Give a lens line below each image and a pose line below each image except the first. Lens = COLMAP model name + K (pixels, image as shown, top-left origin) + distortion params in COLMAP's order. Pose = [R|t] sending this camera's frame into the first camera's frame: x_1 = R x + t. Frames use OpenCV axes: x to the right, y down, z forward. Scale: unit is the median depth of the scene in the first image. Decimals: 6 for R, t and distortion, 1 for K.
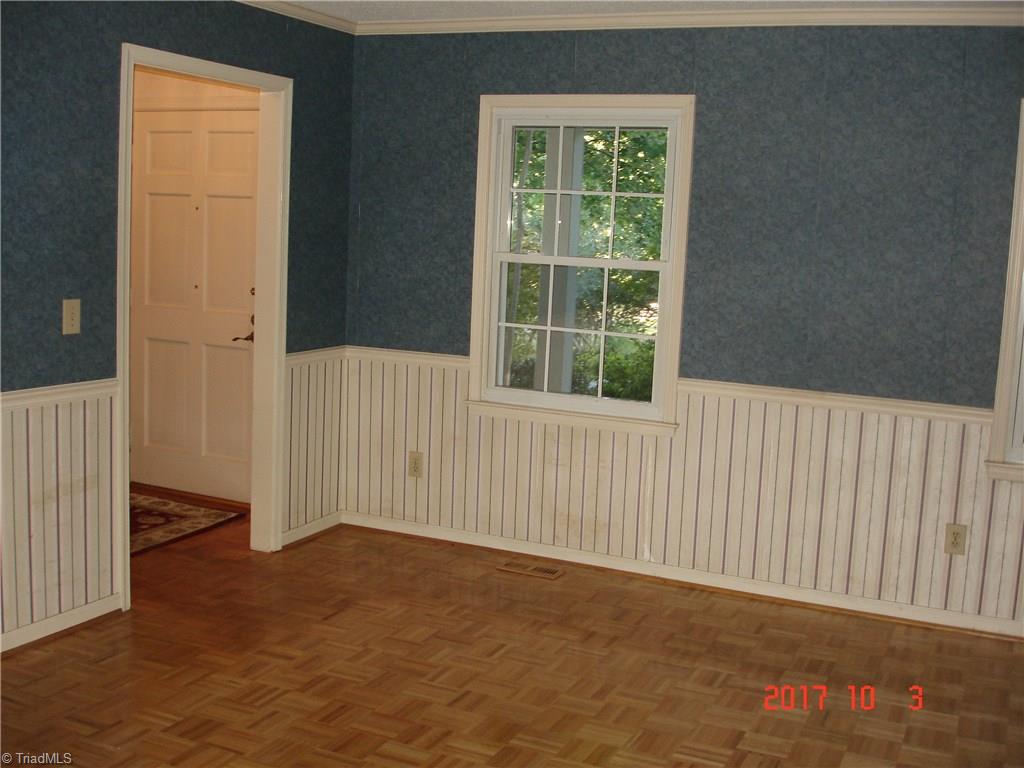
lens RADIAL K [[1151.1, 0, 512.0], [0, 1151.1, 384.0], [0, 0, 1]] dist [-0.062530, -0.158521]
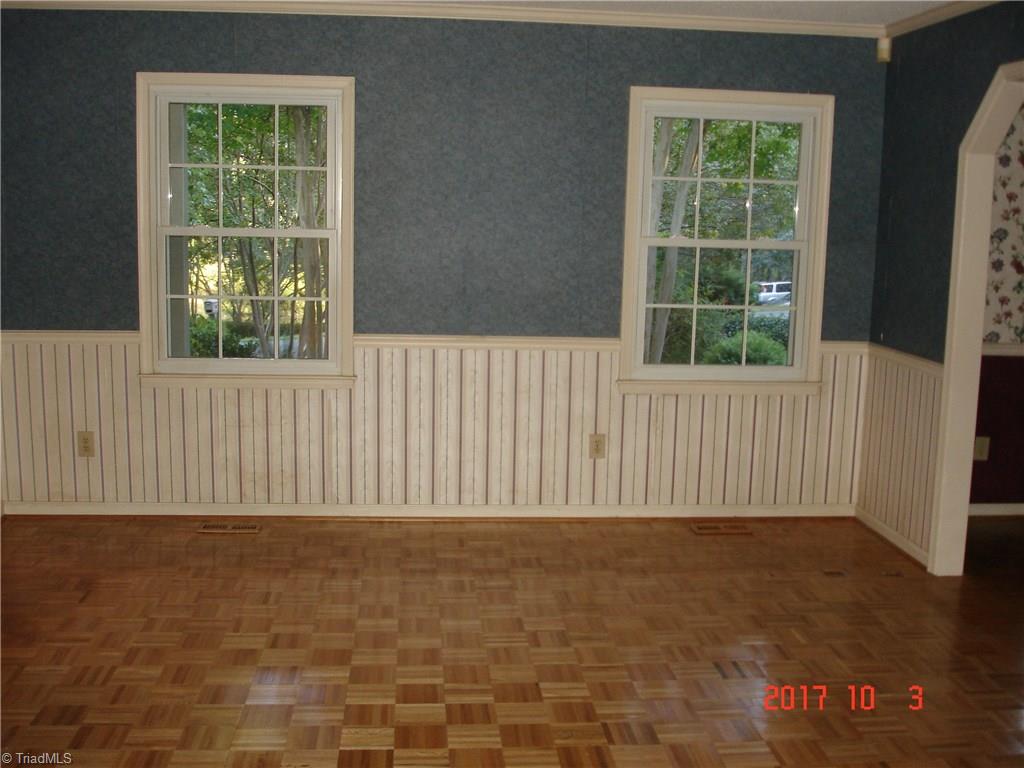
lens RADIAL K [[1151.1, 0, 512.0], [0, 1151.1, 384.0], [0, 0, 1]] dist [-0.062530, -0.158521]
pose [[0.868106, -0.098671, 0.486472, -0.276190], [0.082485, 0.995093, 0.054641, -0.005773], [-0.489477, -0.007307, 0.871986, -0.039575]]
